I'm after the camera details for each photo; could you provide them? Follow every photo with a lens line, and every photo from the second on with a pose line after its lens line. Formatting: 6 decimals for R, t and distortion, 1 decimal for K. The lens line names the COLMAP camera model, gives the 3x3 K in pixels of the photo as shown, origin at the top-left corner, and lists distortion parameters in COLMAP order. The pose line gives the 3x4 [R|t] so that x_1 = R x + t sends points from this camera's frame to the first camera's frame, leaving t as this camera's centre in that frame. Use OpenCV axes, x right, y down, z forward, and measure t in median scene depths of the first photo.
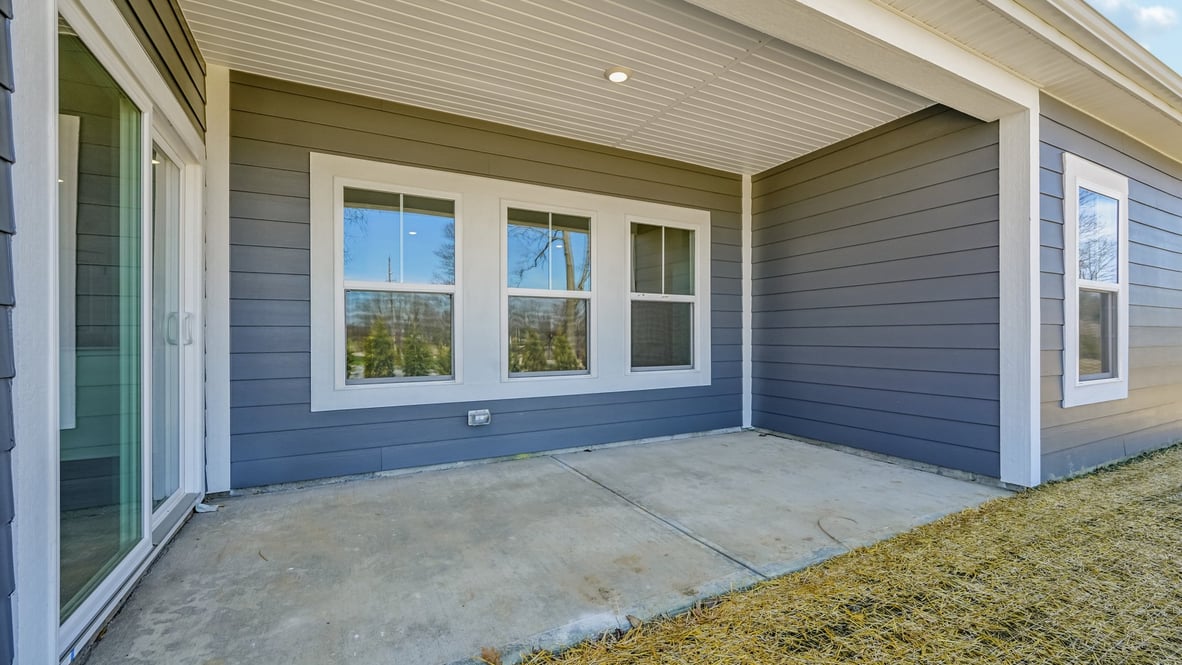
lens RADIAL K [[461.9, 0, 593.1], [0, 461.9, 335.9], [0, 0, 1]] dist [0.001104, 0.000039]
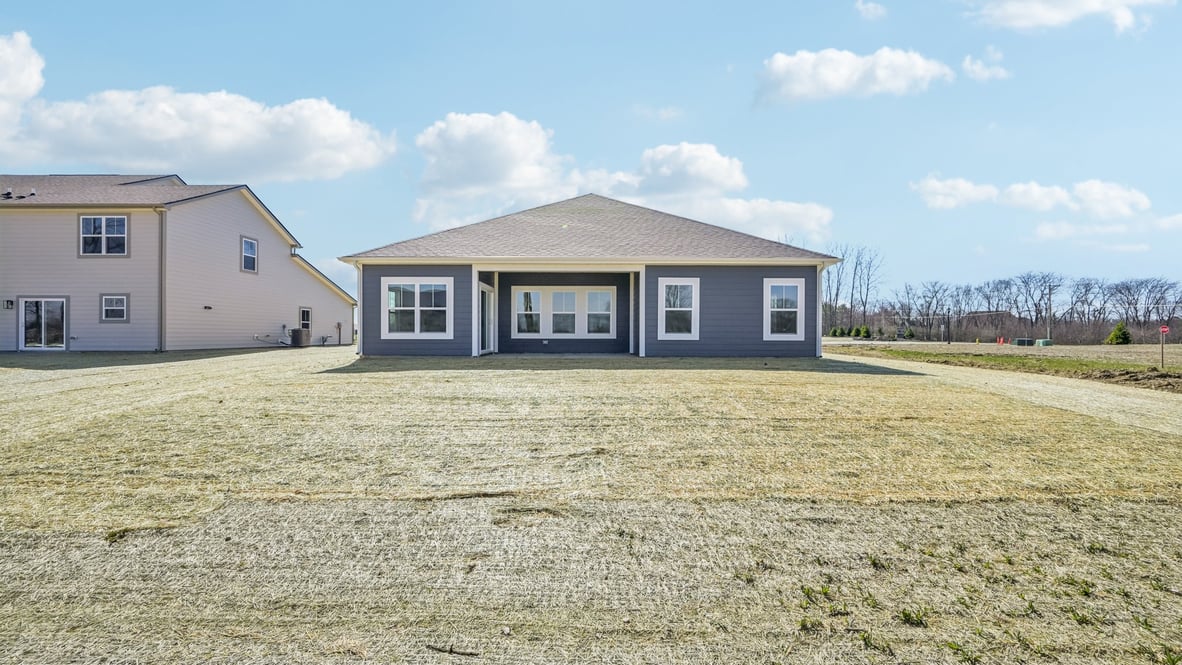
lens RADIAL K [[461.9, 0, 593.1], [0, 461.9, 335.9], [0, 0, 1]] dist [0.001104, 0.000039]
pose [[0.884958, 0.011224, -0.465536, 2.129195], [-0.012088, 0.999926, 0.001129, 0.105974], [0.465515, 0.004628, 0.885028, -2.555648]]
